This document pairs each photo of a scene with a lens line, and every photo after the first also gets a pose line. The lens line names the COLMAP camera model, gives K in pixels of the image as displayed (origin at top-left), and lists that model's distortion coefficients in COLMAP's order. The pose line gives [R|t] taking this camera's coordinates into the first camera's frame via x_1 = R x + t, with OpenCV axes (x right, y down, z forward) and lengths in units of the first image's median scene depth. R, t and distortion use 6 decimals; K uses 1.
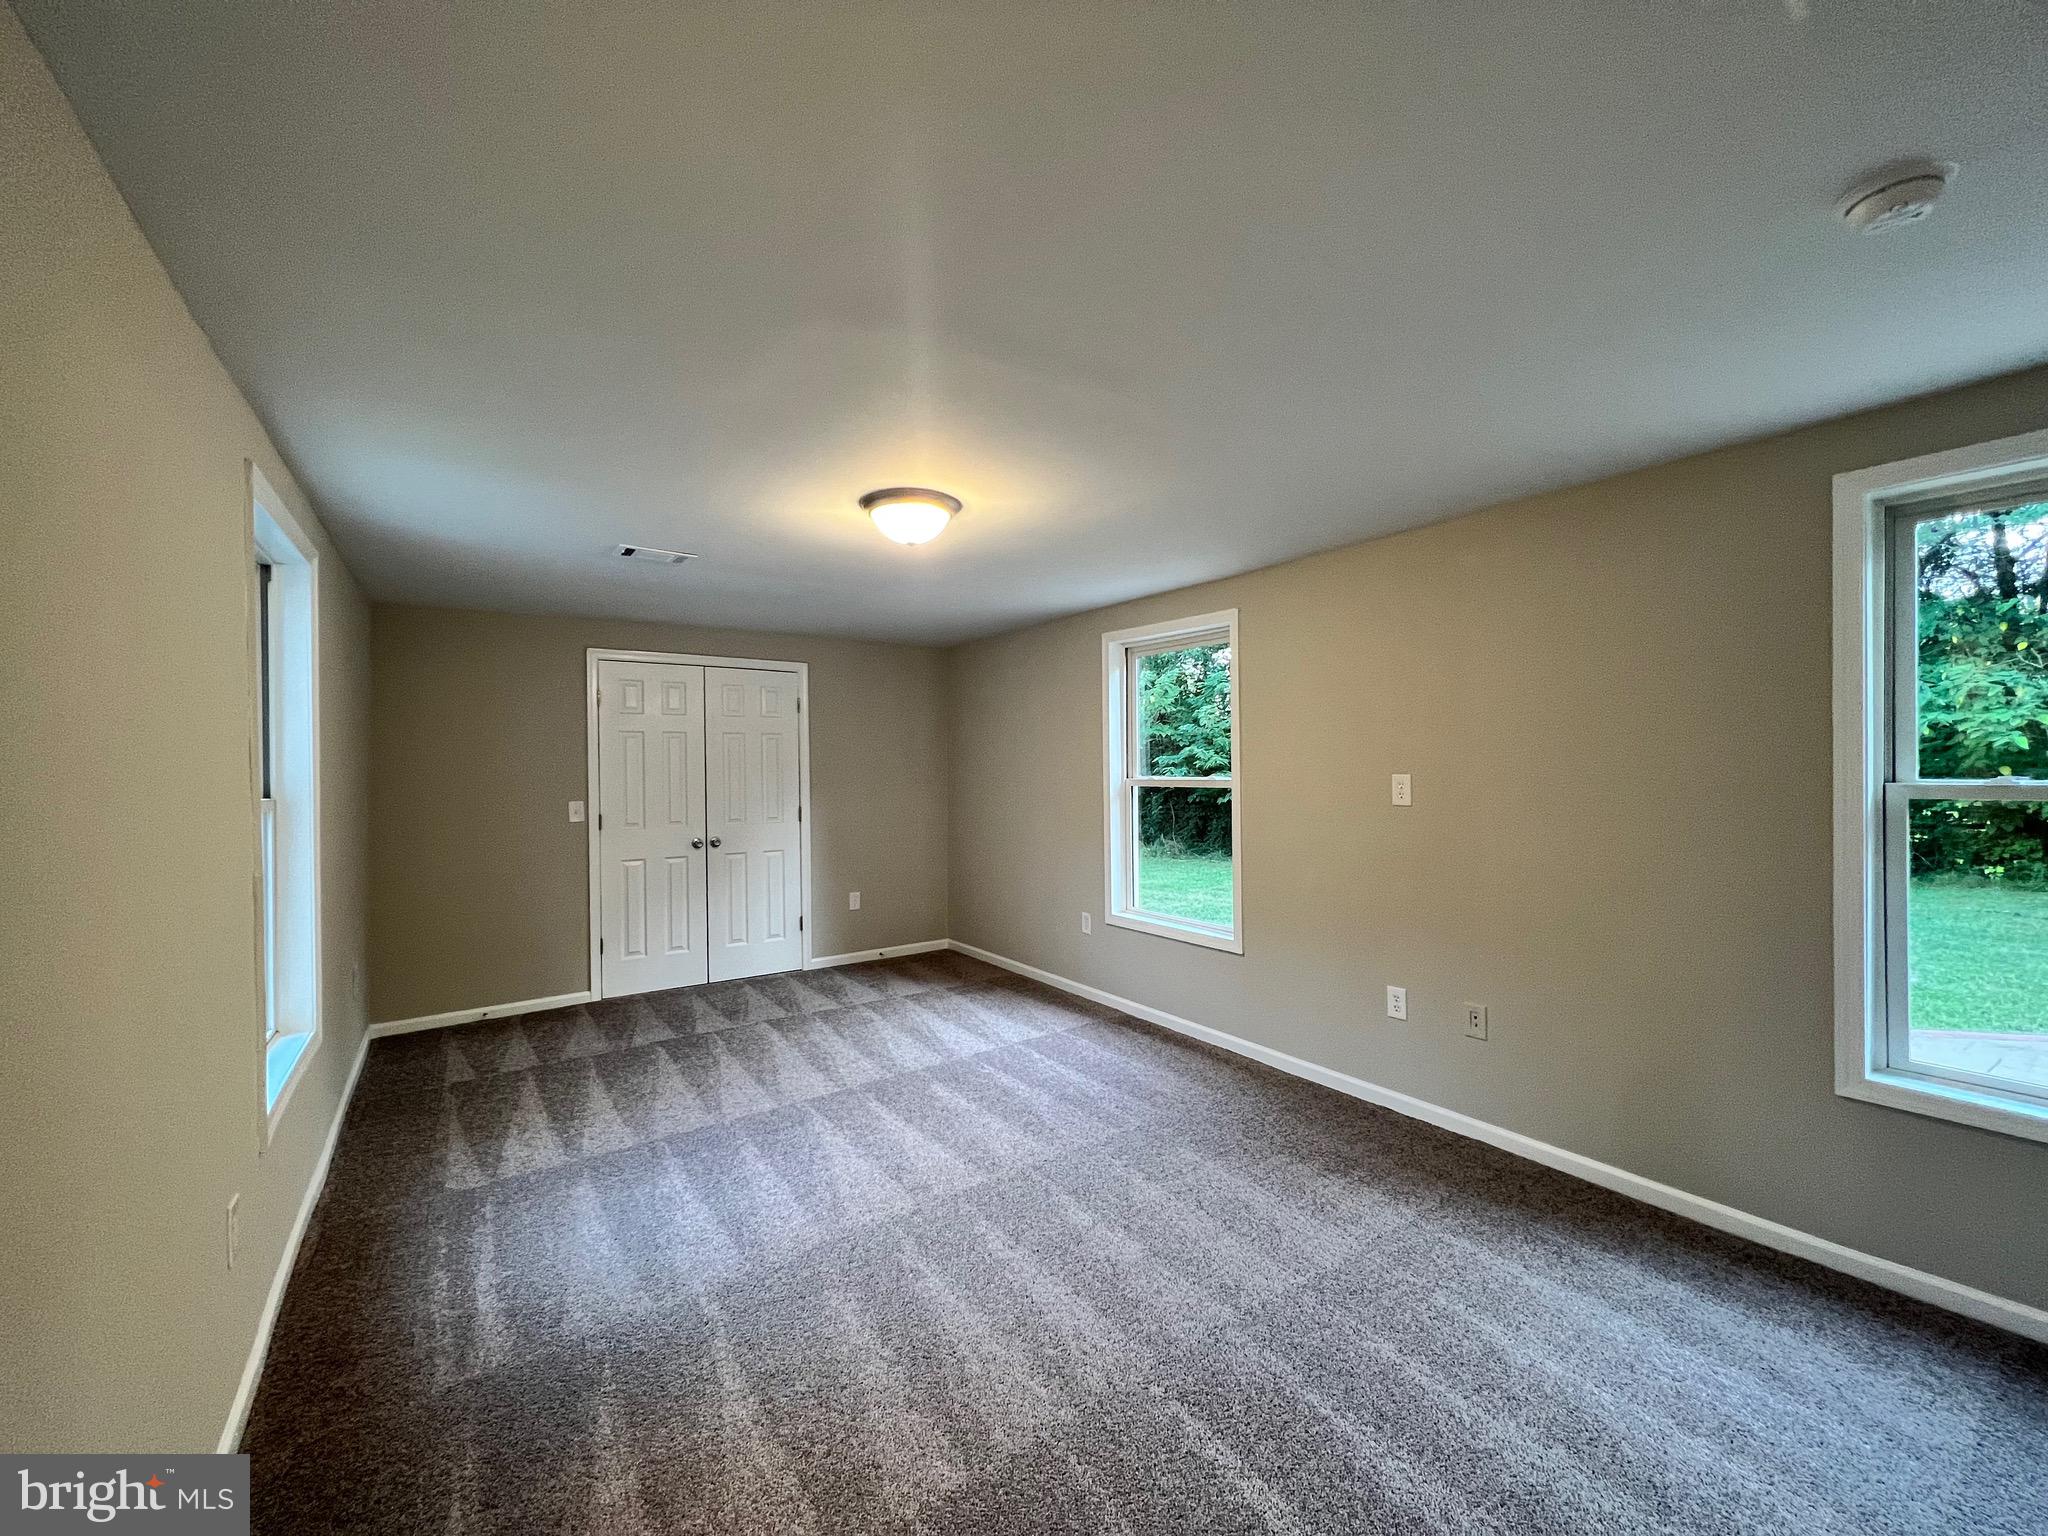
lens RADIAL K [[818.6, 0, 1019.8], [0, 818.6, 762.4], [0, 0, 1]] dist [-0.003182, 0.001955]
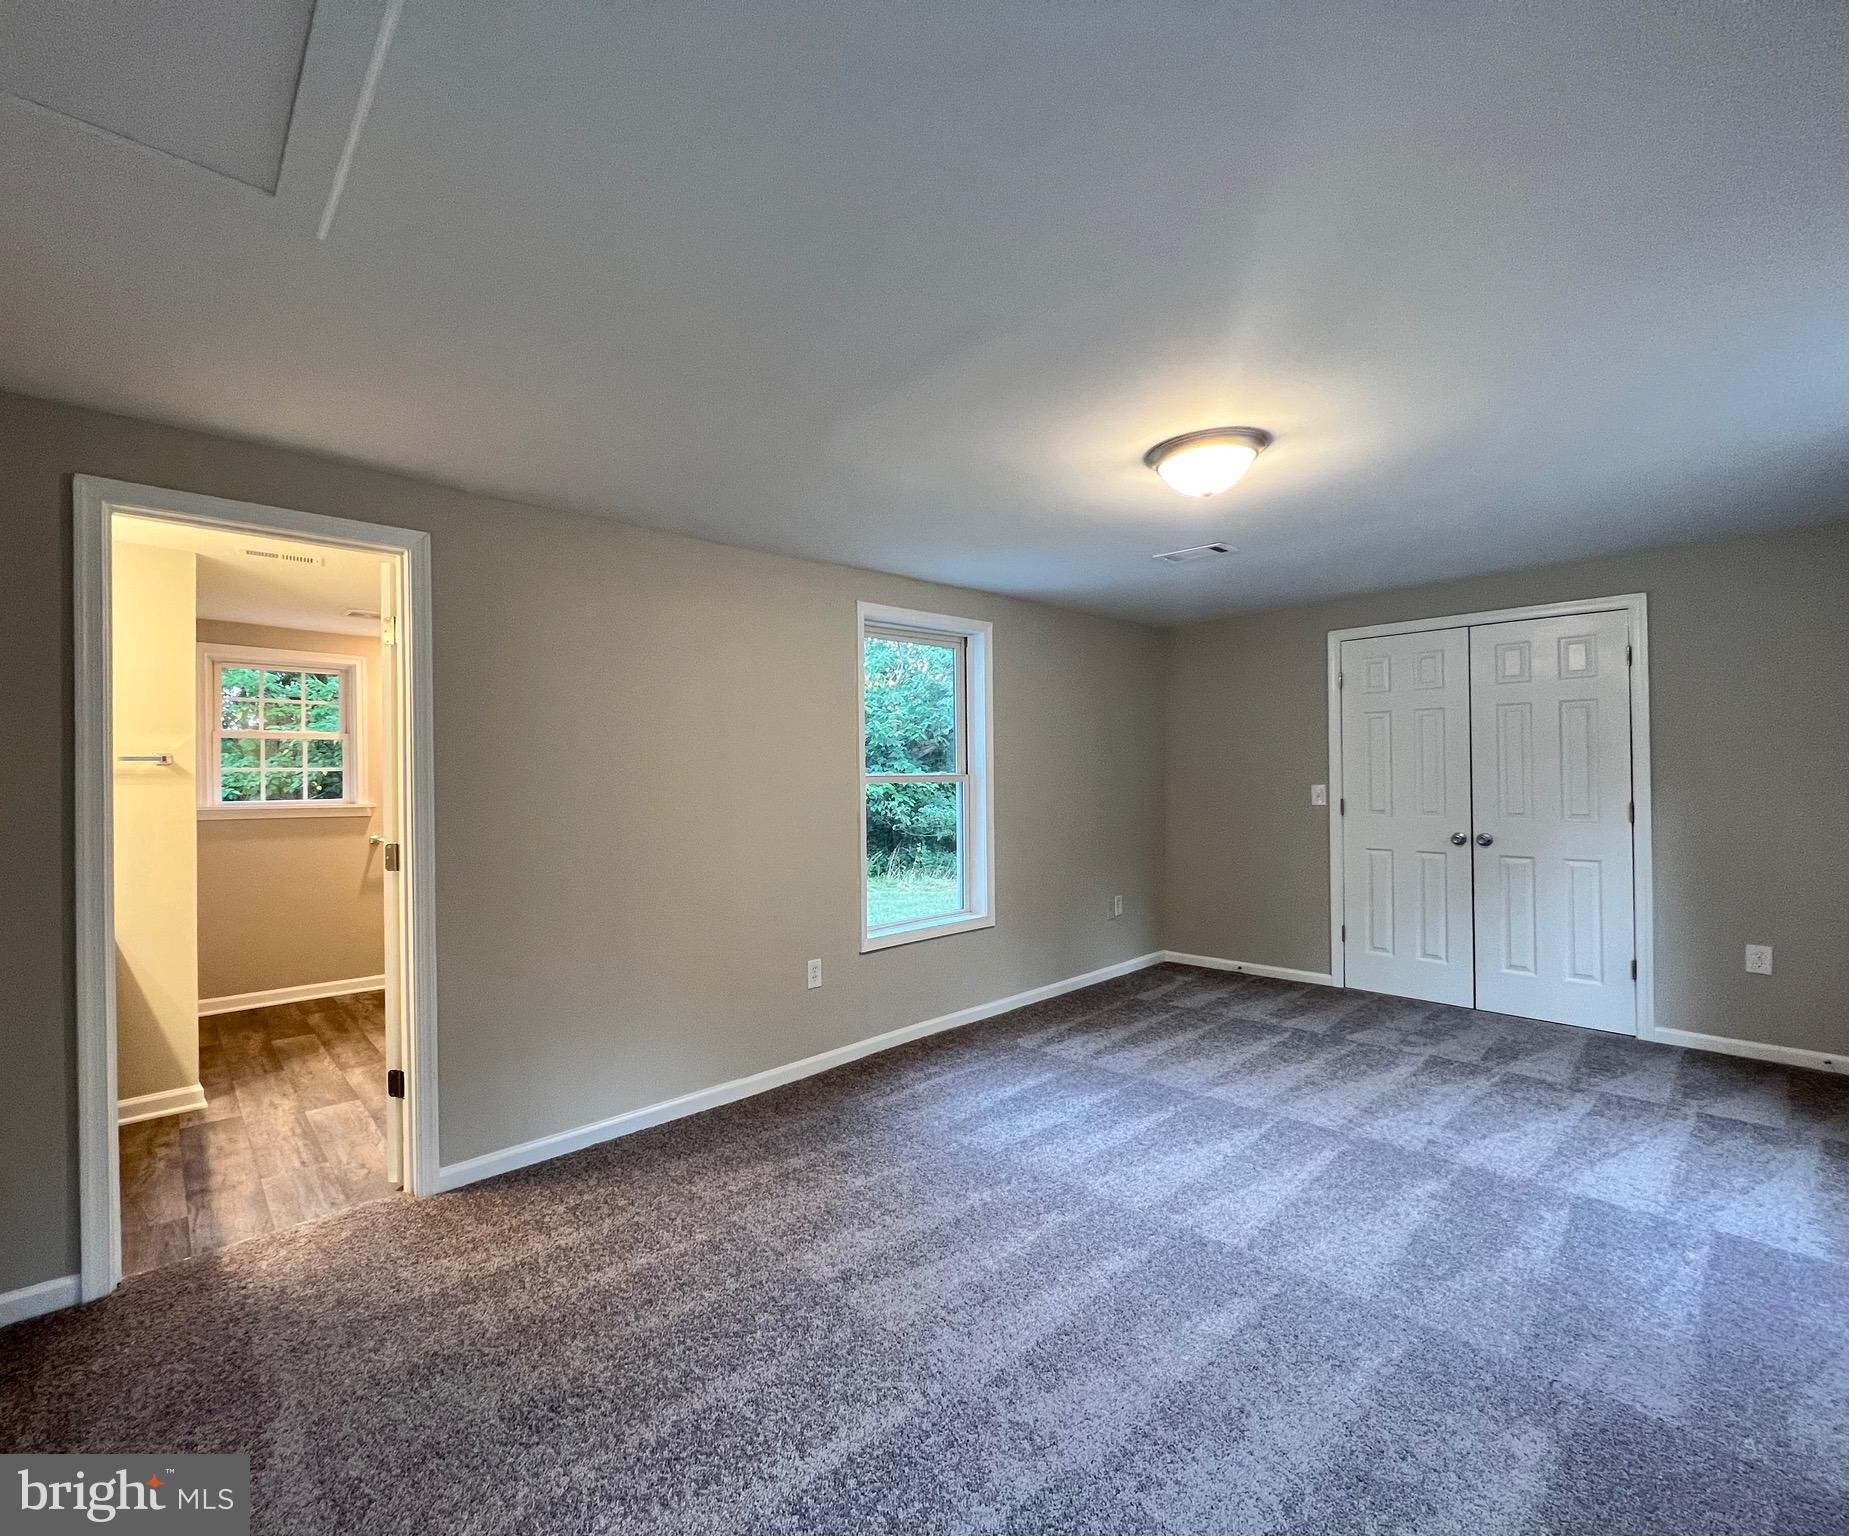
lens RADIAL K [[823.3, 0, 821.5], [0, 823.3, 773.7], [0, 0, 1]] dist [-0.002139, 0.000570]
pose [[0.097688, 0.007267, -0.995191, 0.528376], [0.021061, 0.999734, 0.009368, 0.013842], [0.994994, -0.021875, 0.097509, 0.371352]]
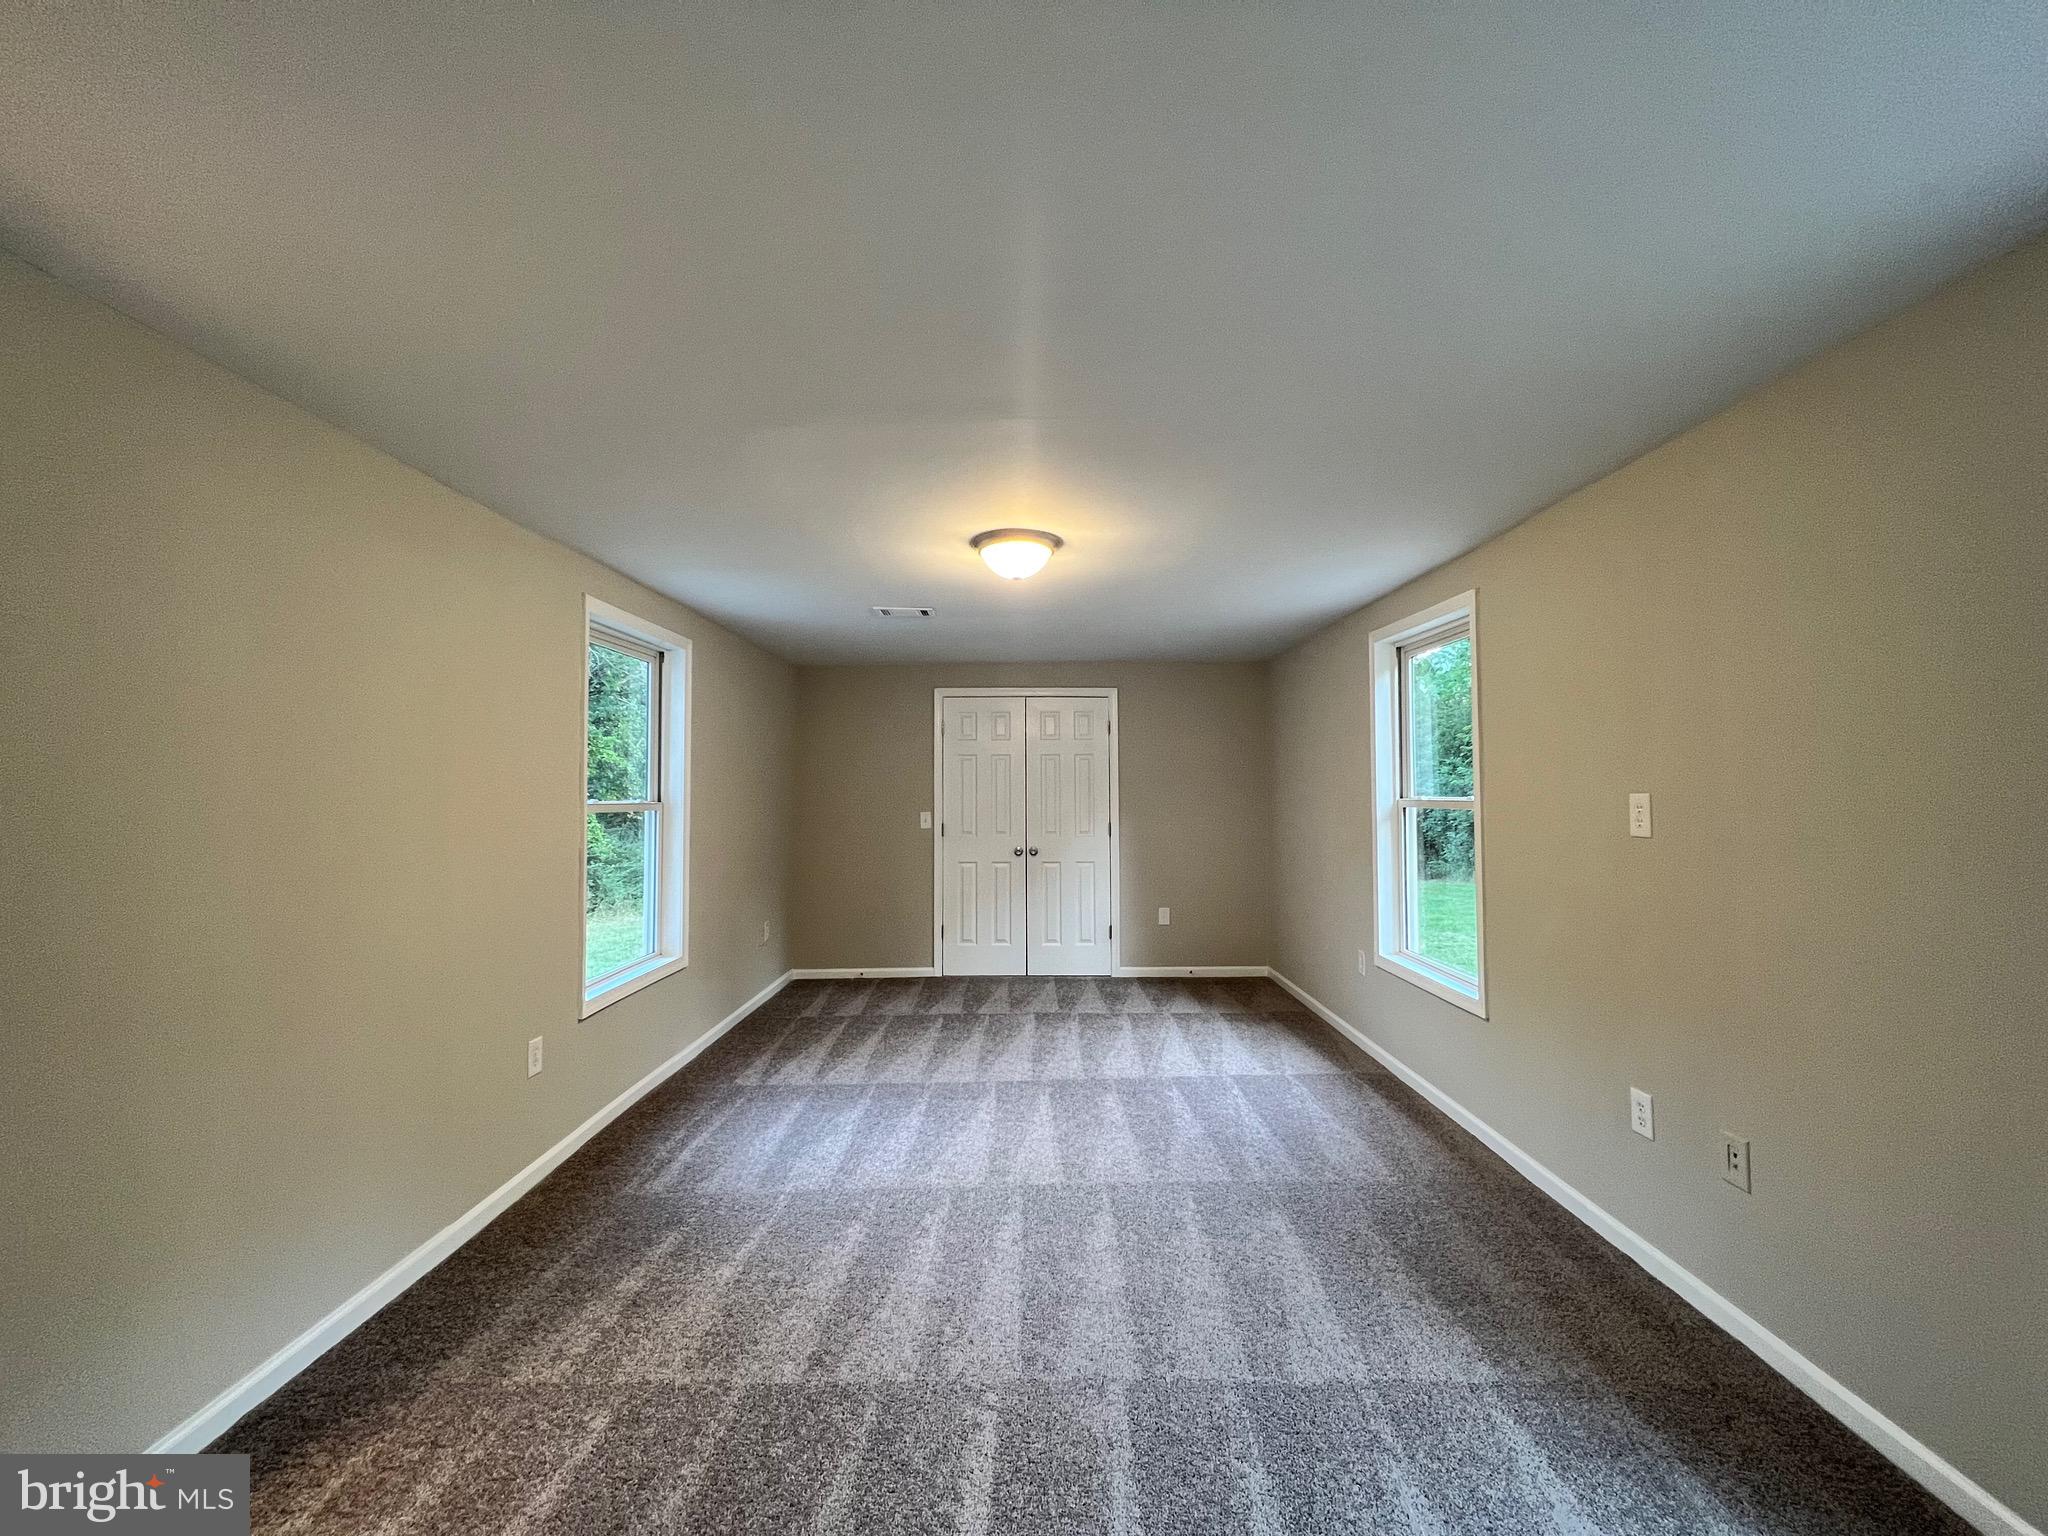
lens RADIAL K [[818.6, 0, 1023.4], [0, 818.6, 762.1], [0, 0, 1]] dist [-0.003182, 0.001955]
pose [[0.820587, -0.014161, -0.571345, 0.371531], [-0.001103, 0.999652, -0.026361, 0.005496], [0.571520, 0.022261, 0.820286, 0.084205]]
